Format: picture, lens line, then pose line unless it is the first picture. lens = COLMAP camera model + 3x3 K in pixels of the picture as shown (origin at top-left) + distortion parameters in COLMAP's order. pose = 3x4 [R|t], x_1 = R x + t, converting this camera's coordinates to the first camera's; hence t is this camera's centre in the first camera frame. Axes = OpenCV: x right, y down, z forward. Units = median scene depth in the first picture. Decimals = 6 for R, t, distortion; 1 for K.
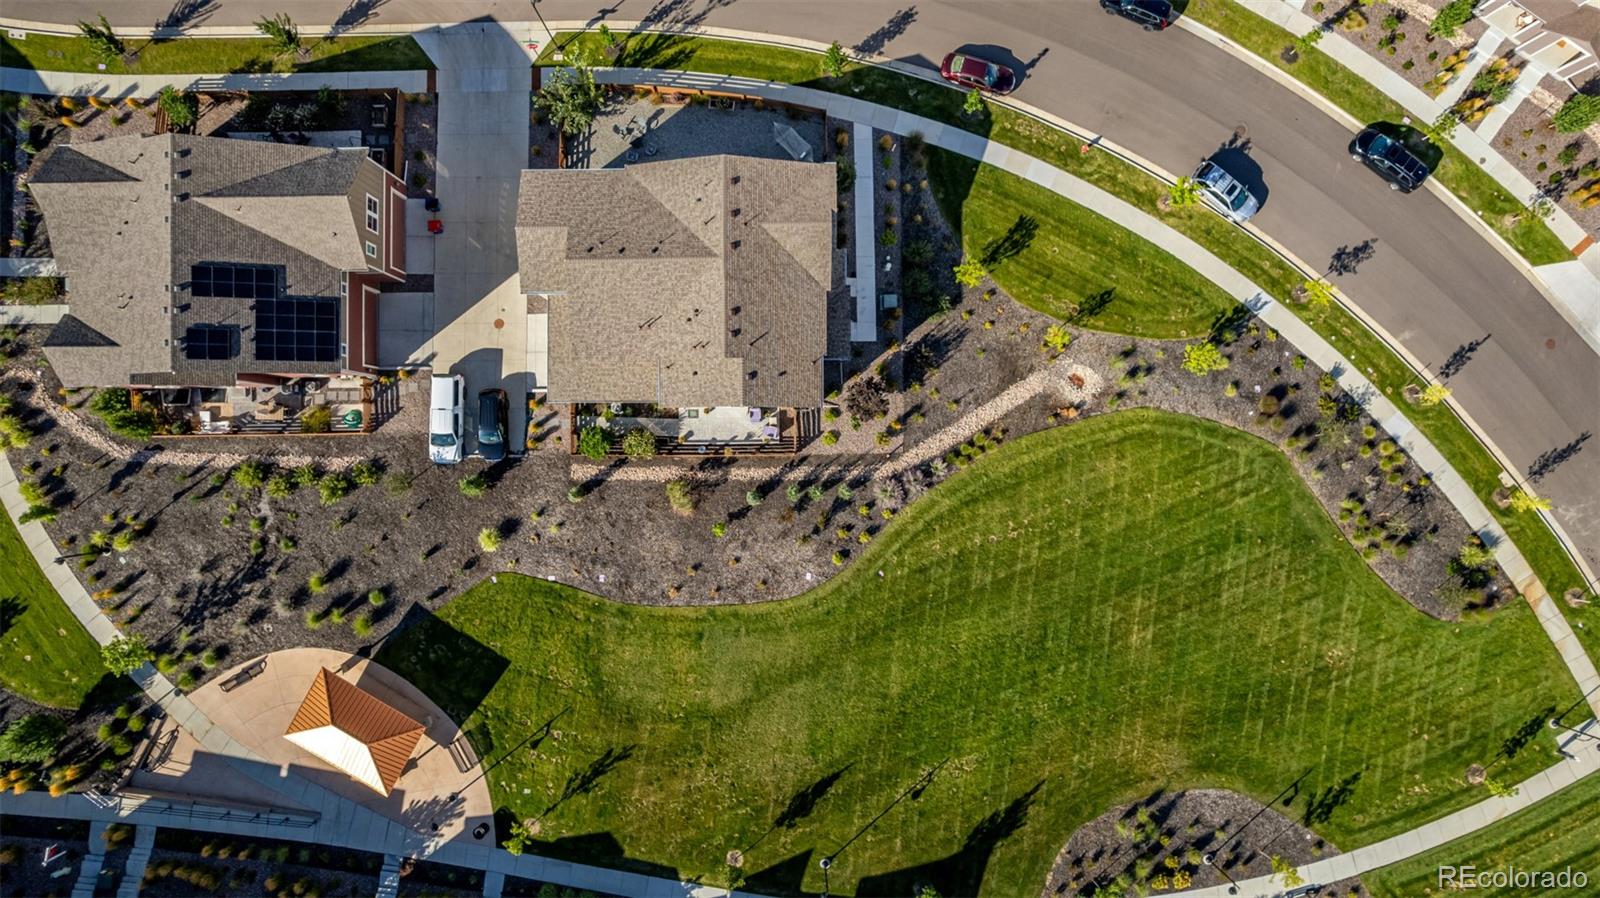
lens RADIAL K [[1023.0, 0, 800.0], [0, 1023.0, 449.0], [0, 0, 1]] dist [-0.083922, 0.073911]
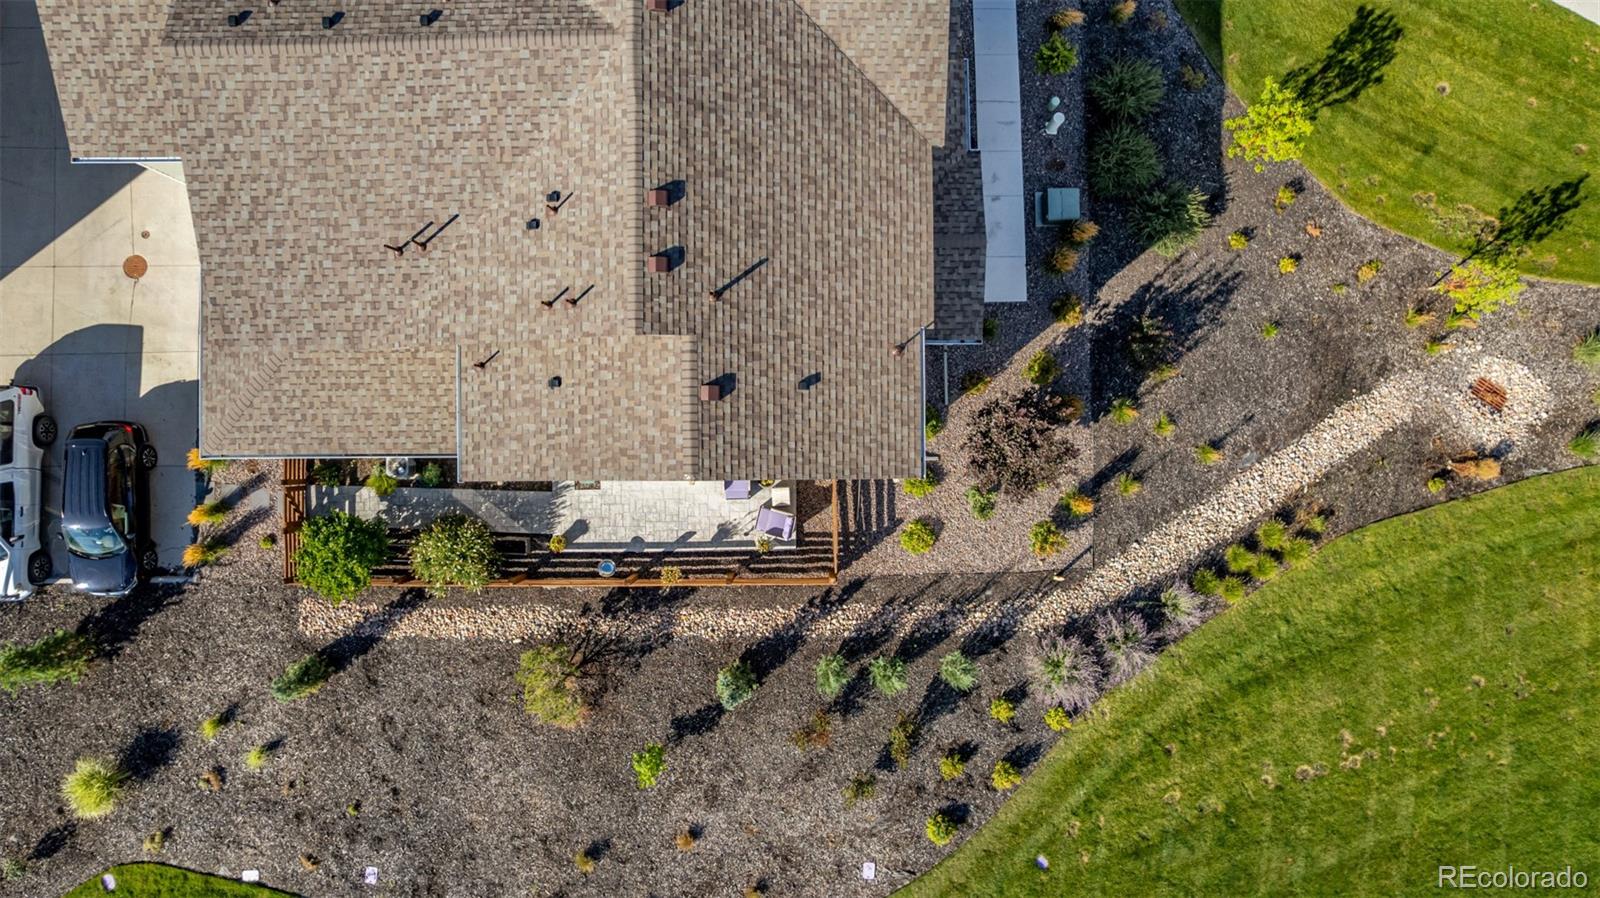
lens RADIAL K [[1023.0, 0, 800.0], [0, 1023.0, 449.0], [0, 0, 1]] dist [-0.083922, 0.073911]
pose [[0.999983, -0.004808, -0.003176, -0.017192], [0.004792, 0.999977, -0.004830, -0.044083], [0.003199, 0.004814, 0.999983, 0.587085]]
